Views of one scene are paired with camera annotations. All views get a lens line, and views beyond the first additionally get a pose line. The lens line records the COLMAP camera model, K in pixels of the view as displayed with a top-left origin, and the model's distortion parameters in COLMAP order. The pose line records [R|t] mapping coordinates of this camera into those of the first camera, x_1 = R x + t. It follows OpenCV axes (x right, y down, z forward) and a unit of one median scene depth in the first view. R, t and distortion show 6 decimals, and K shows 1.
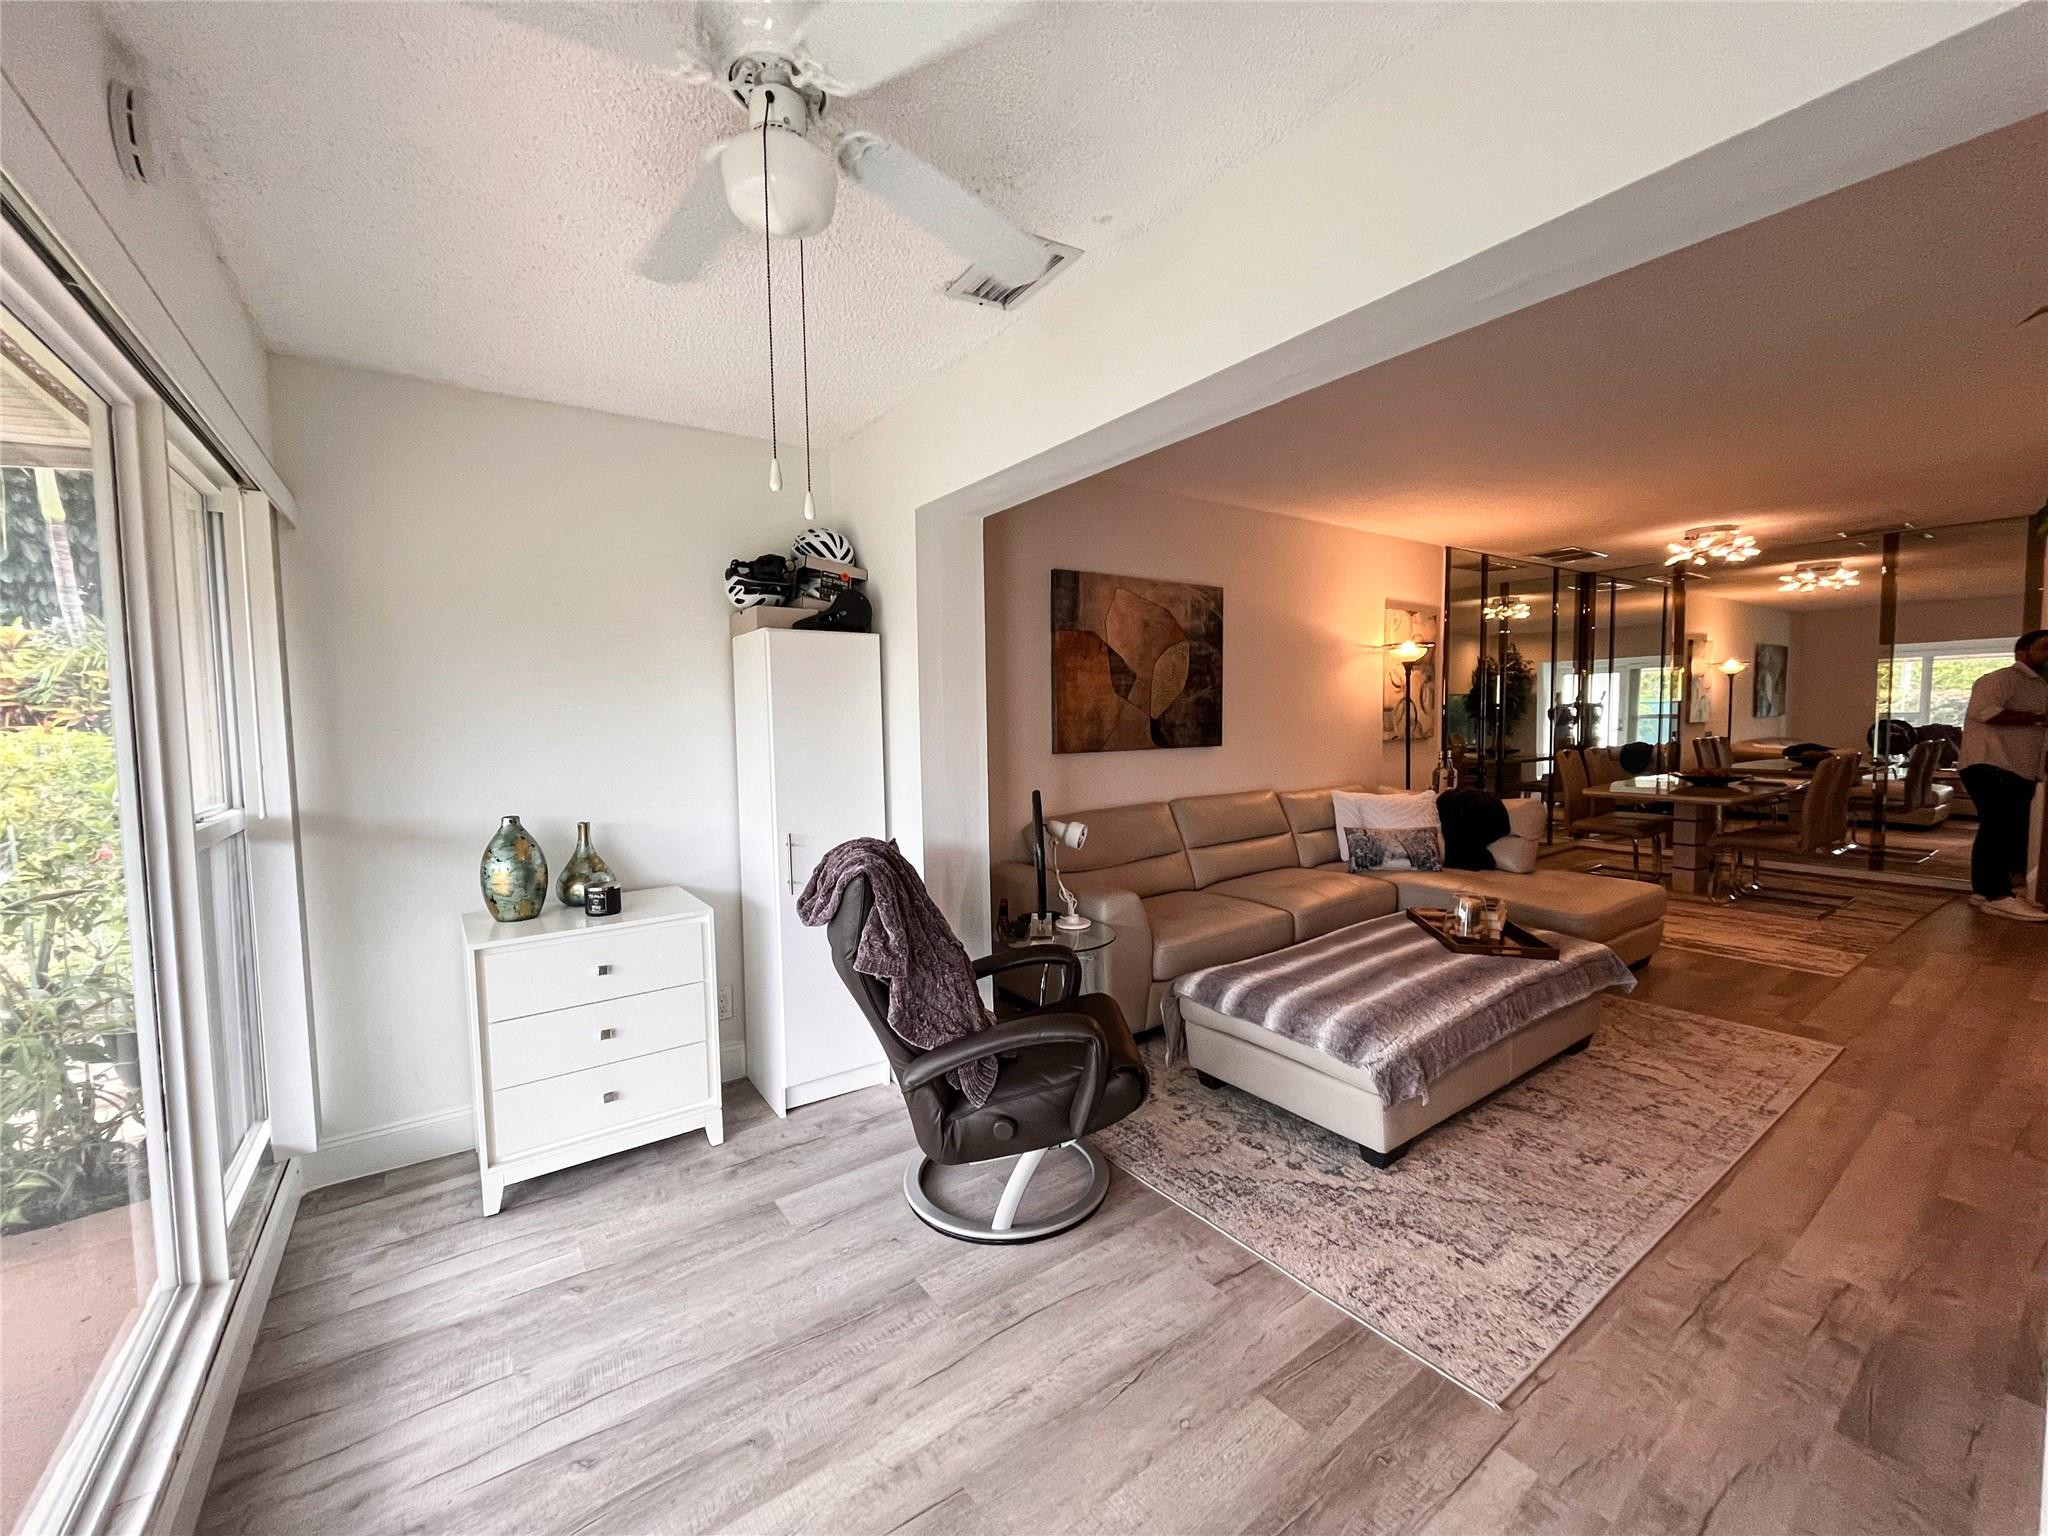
lens RADIAL K [[828.7, 0, 1024.0], [0, 828.7, 768.0], [0, 0, 1]] dist [-0.002865, -0.000471]
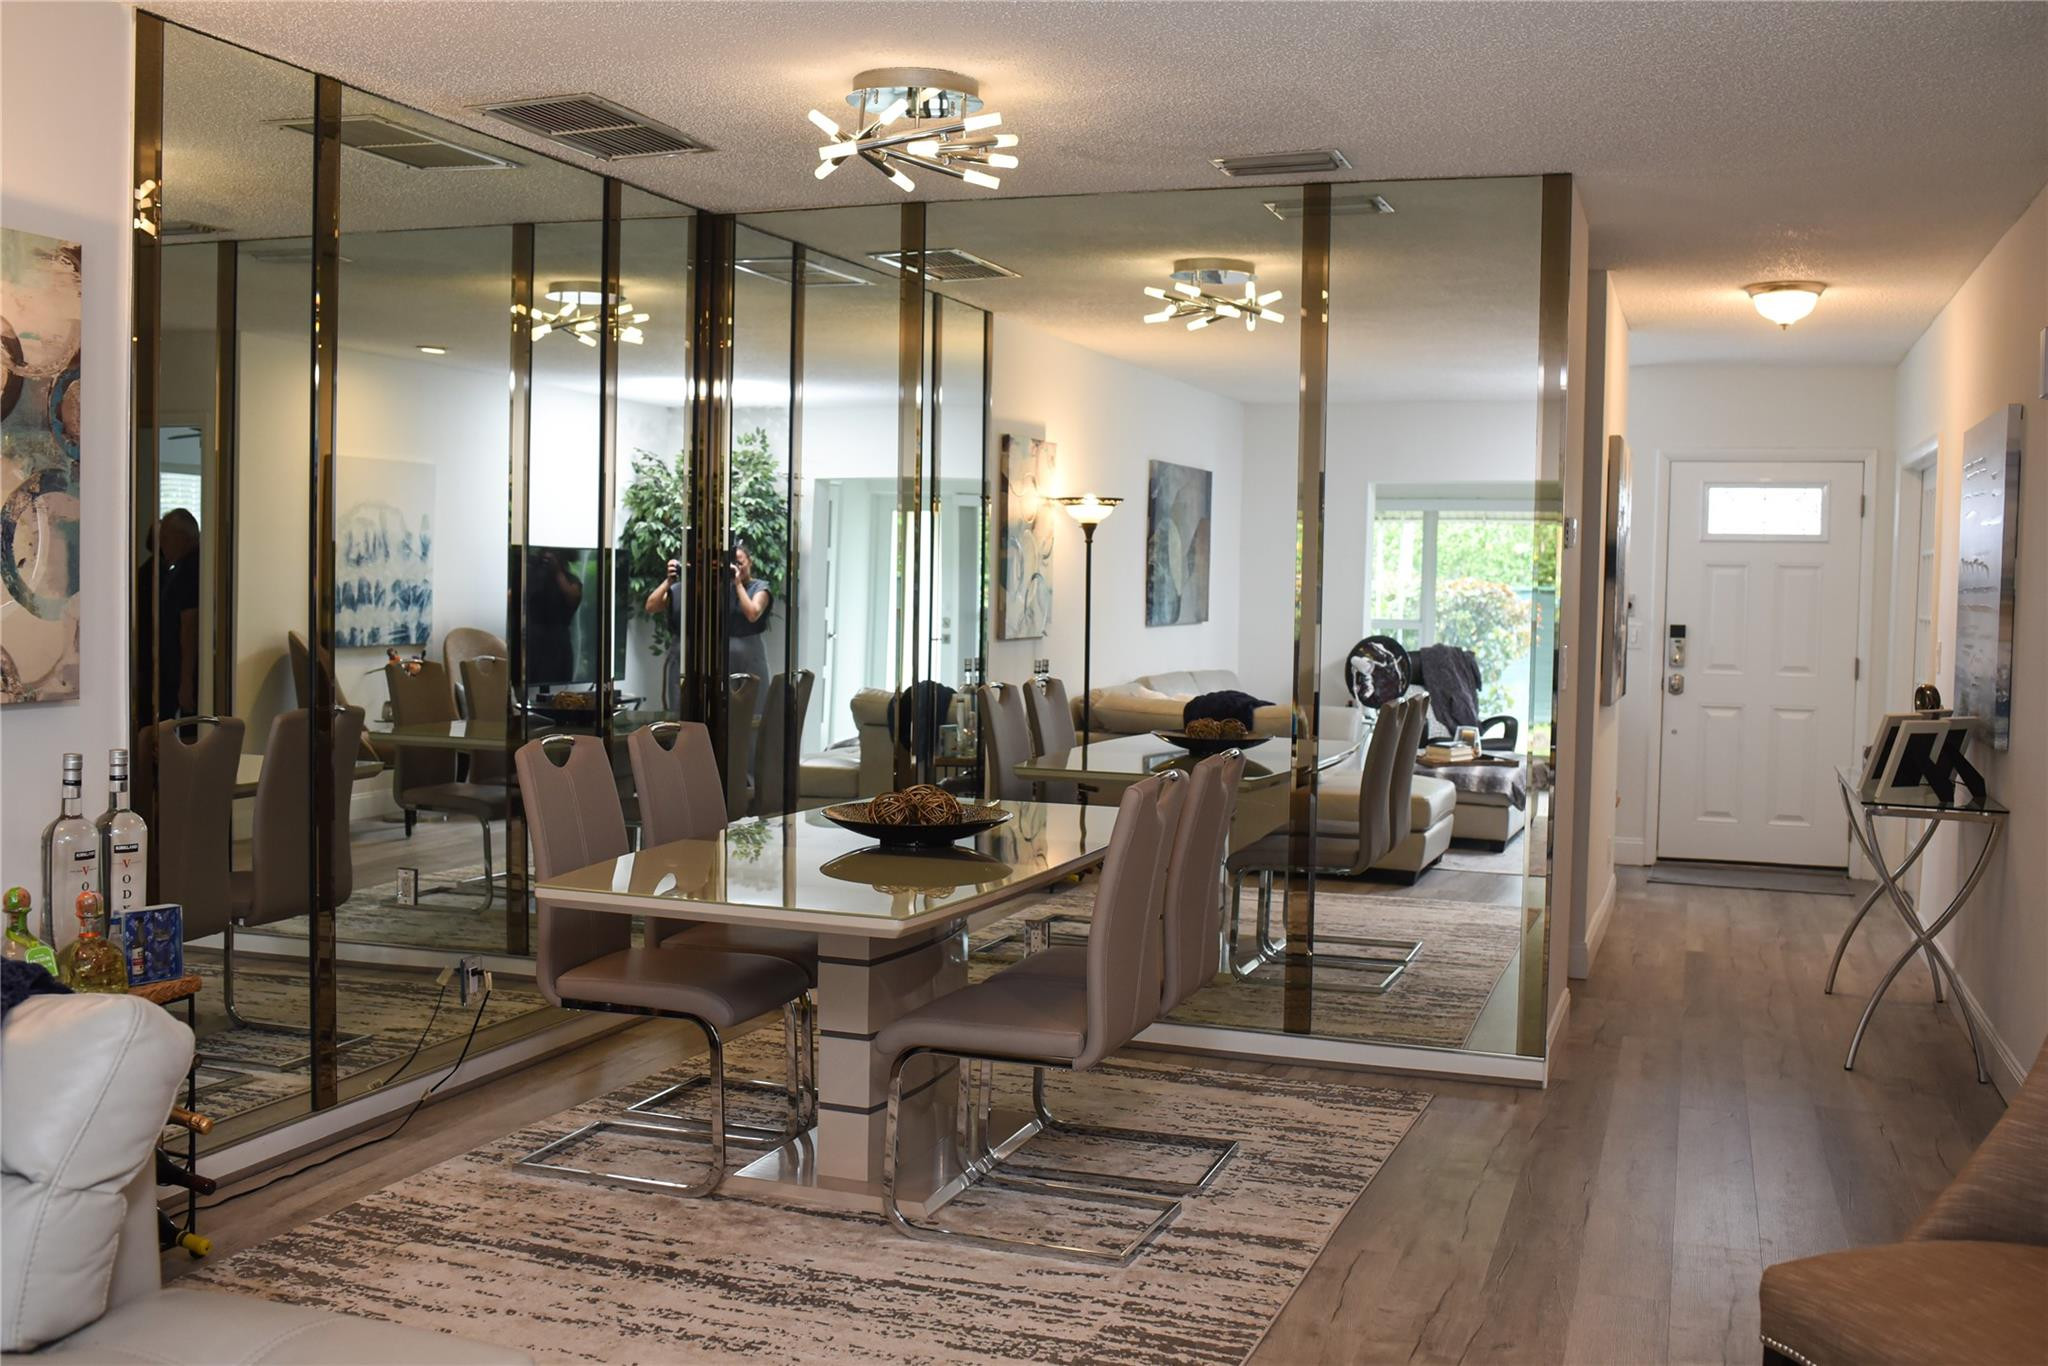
lens RADIAL K [[1970.8, 0, 1021.3], [0, 1970.8, 678.9], [0, 0, 1]] dist [-0.108660, 0.129528]
pose [[0.820112, 0.002659, 0.572196, 0.259292], [0.006058, 0.999893, -0.013330, -0.022285], [-0.572170, 0.014398, 0.820008, 0.203945]]
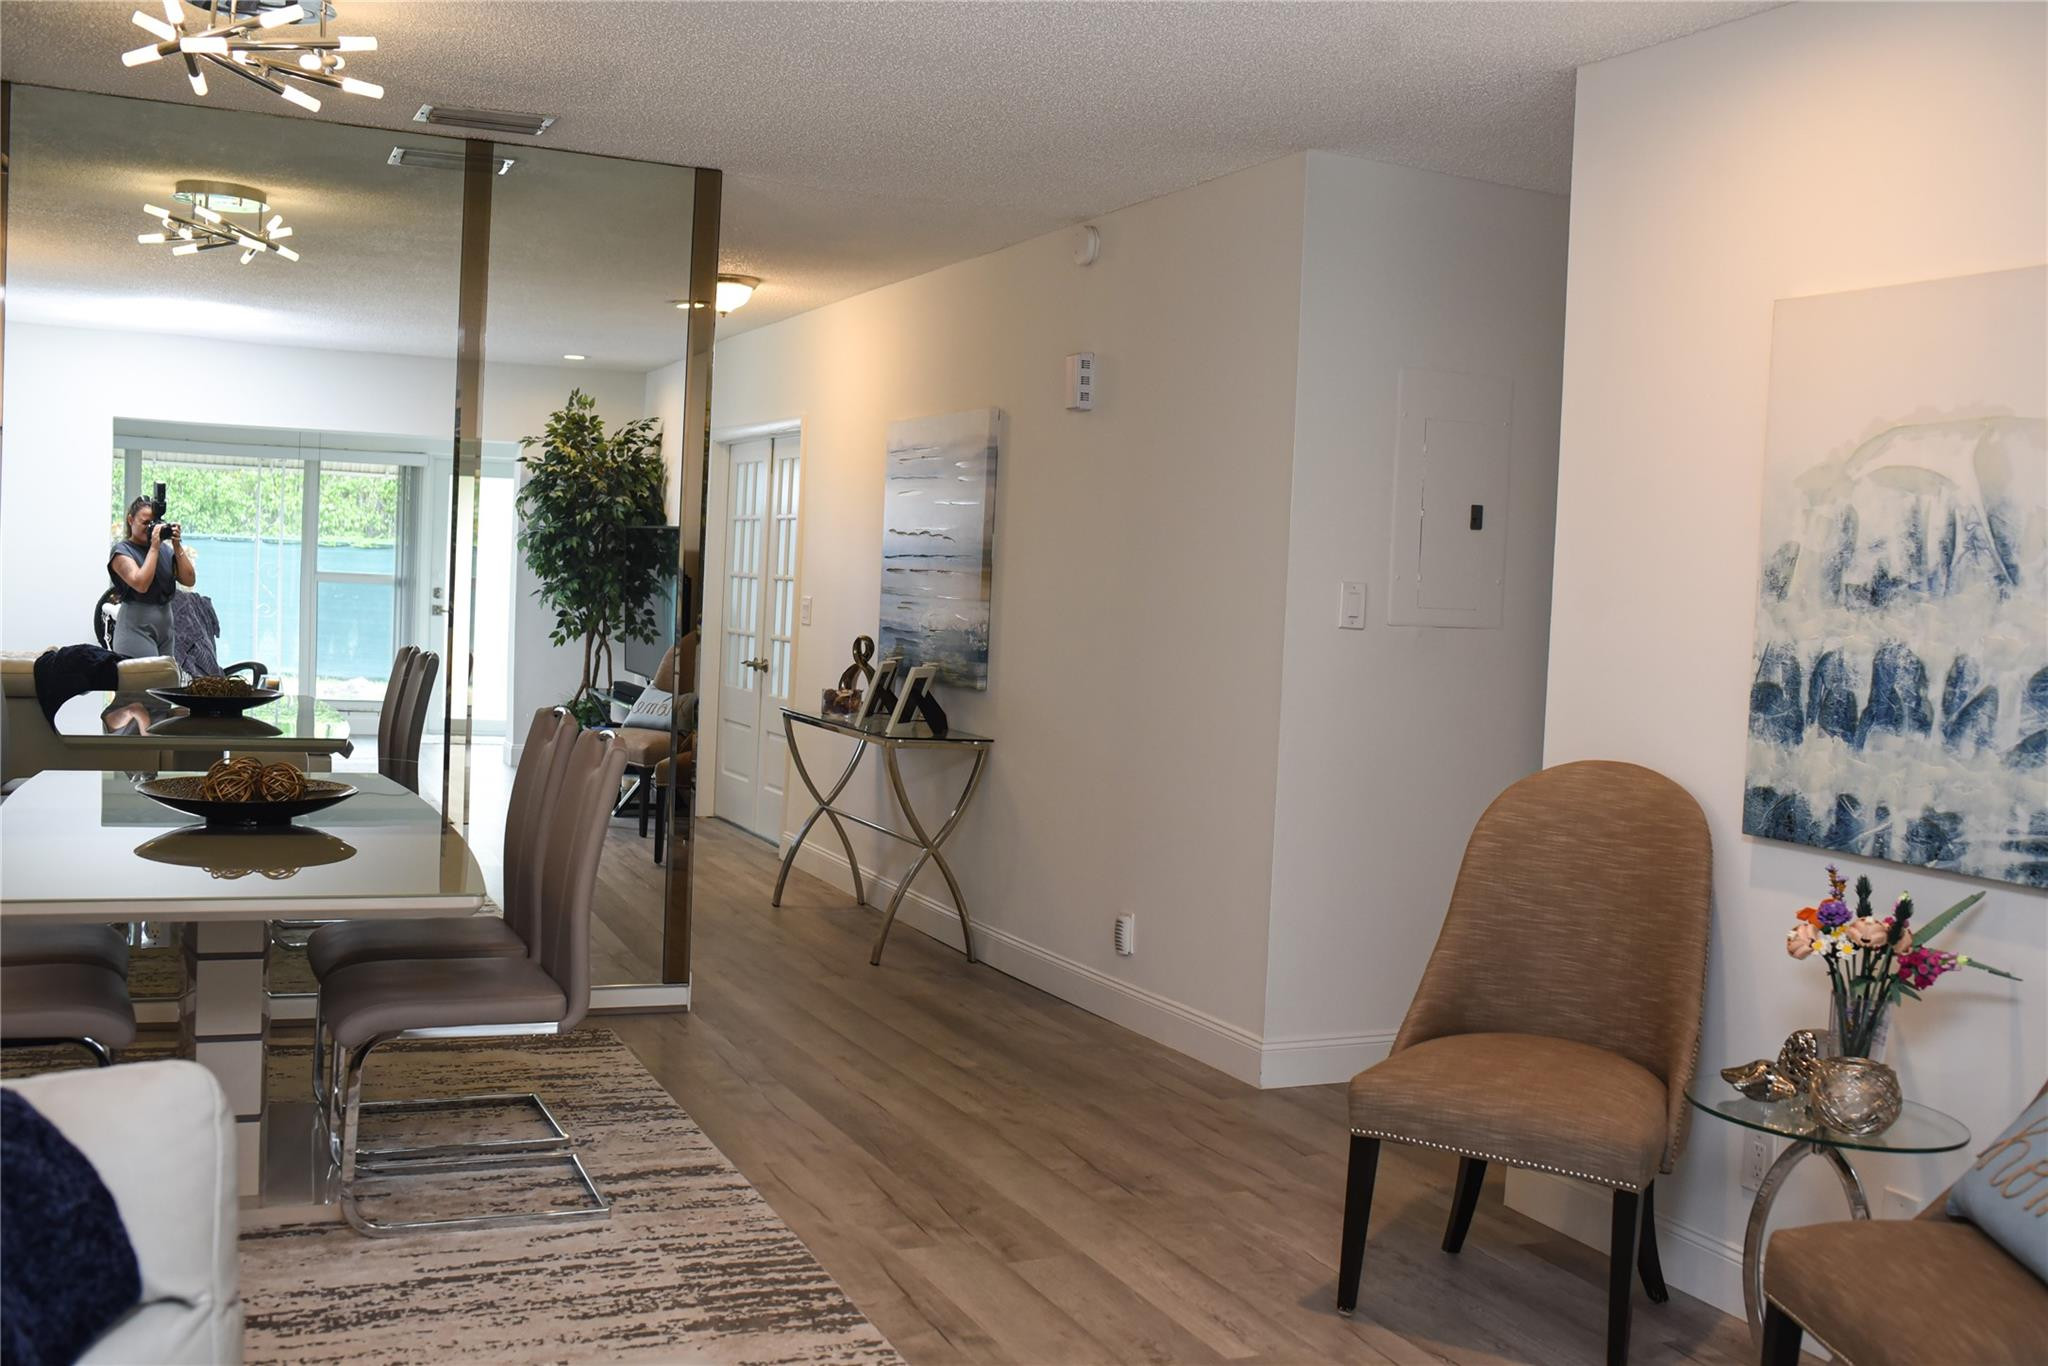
lens RADIAL K [[1970.8, 0, 1021.3], [0, 1970.8, 678.9], [0, 0, 1]] dist [-0.108660, 0.129528]
pose [[0.191549, -0.026393, 0.981128, 0.114382], [0.013834, 0.999612, 0.024190, -0.028849], [-0.981386, 0.008940, 0.191840, 0.371035]]
